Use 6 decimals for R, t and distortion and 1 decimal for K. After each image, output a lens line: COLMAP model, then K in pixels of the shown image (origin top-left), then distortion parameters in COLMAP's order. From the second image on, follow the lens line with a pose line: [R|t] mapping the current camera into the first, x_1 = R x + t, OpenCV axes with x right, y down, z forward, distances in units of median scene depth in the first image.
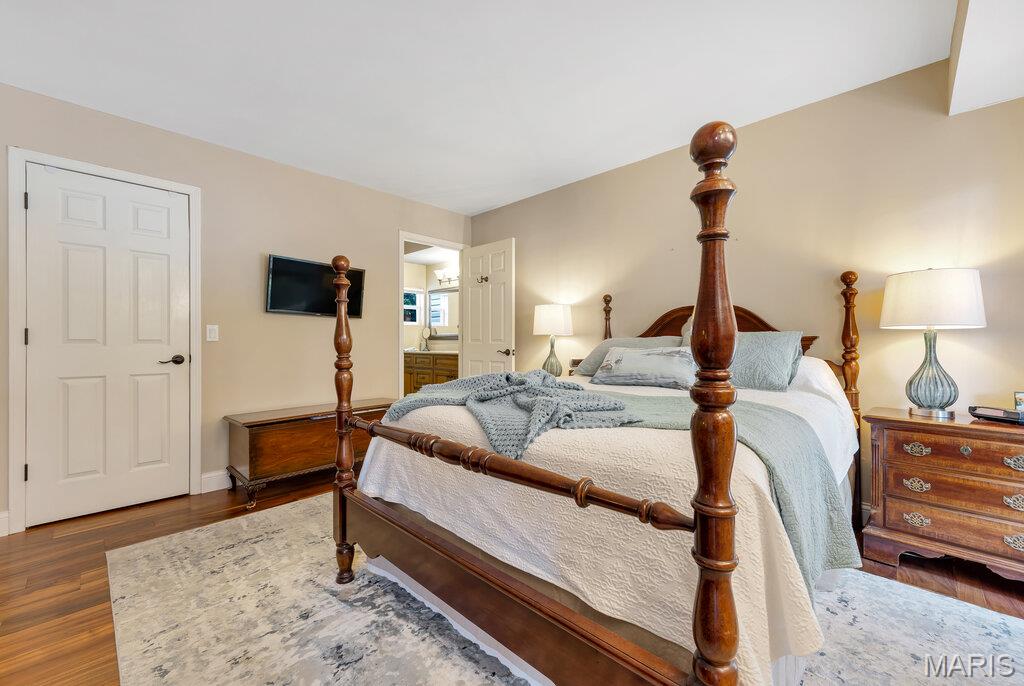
lens RADIAL K [[411.0, 0, 509.8], [0, 411.0, 344.0], [0, 0, 1]] dist [0.002968, 0.000083]
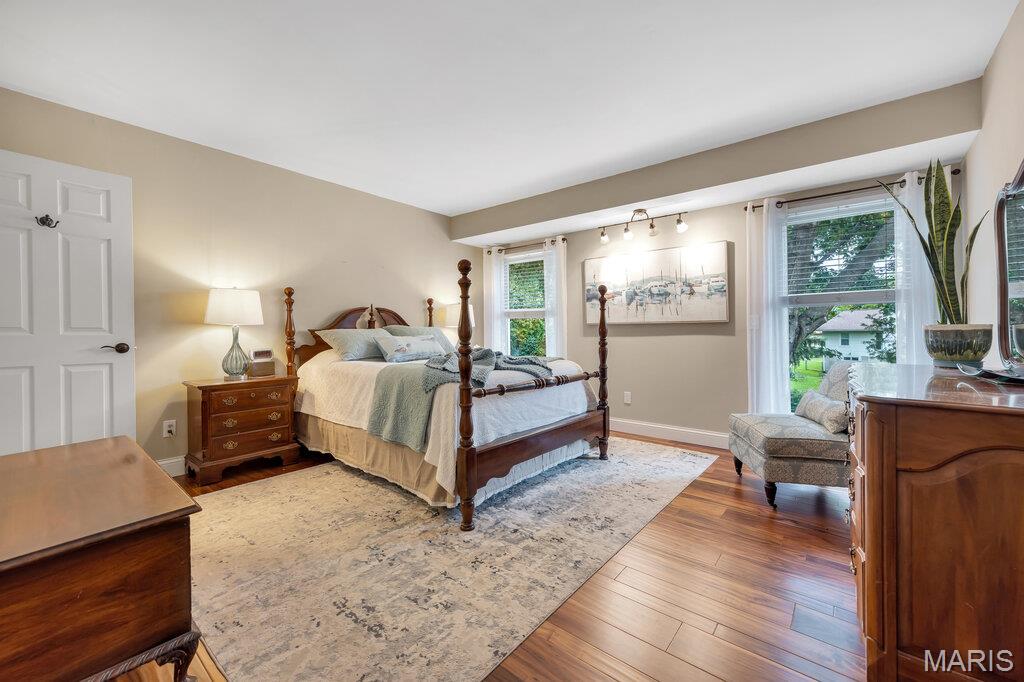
lens RADIAL K [[411.8, 0, 509.3], [0, 411.8, 335.6], [0, 0, 1]] dist [0.007023, 0.000080]
pose [[-0.082634, -0.007026, 0.996555, -1.288371], [0.006485, 0.999950, 0.007588, -0.000490], [-0.996559, 0.007090, -0.082585, 0.775658]]
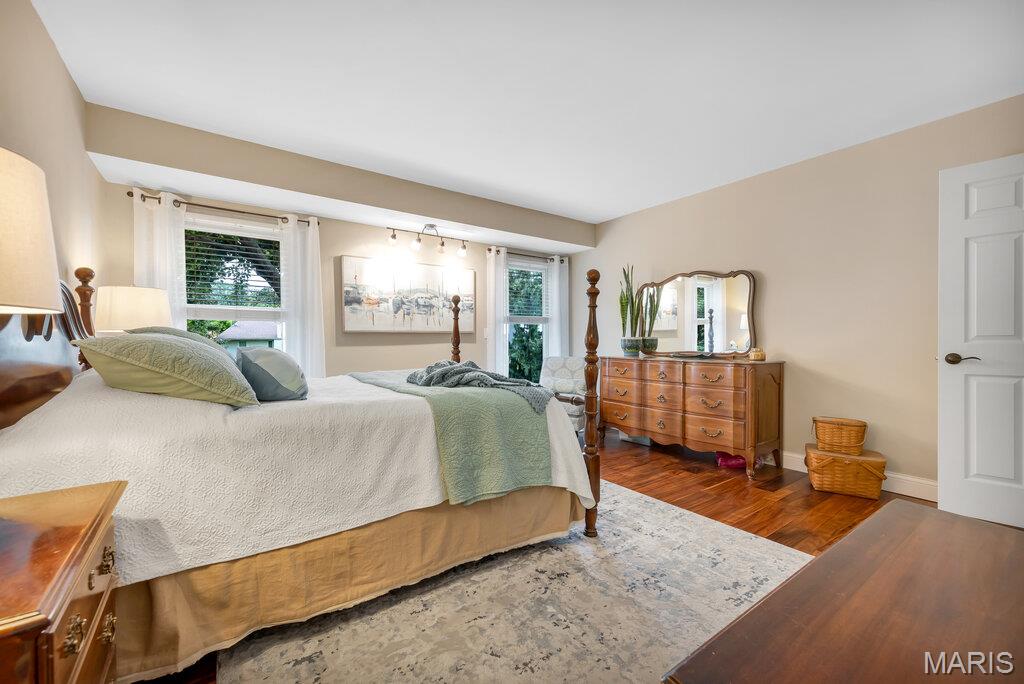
lens RADIAL K [[411.0, 0, 509.8], [0, 411.0, 343.0], [0, 0, 1]] dist [0.002968, 0.000083]
pose [[-0.985647, 0.002009, 0.168808, -0.296533], [0.004240, 0.999908, 0.012853, -0.010150], [-0.168767, 0.013384, -0.985565, 1.786930]]
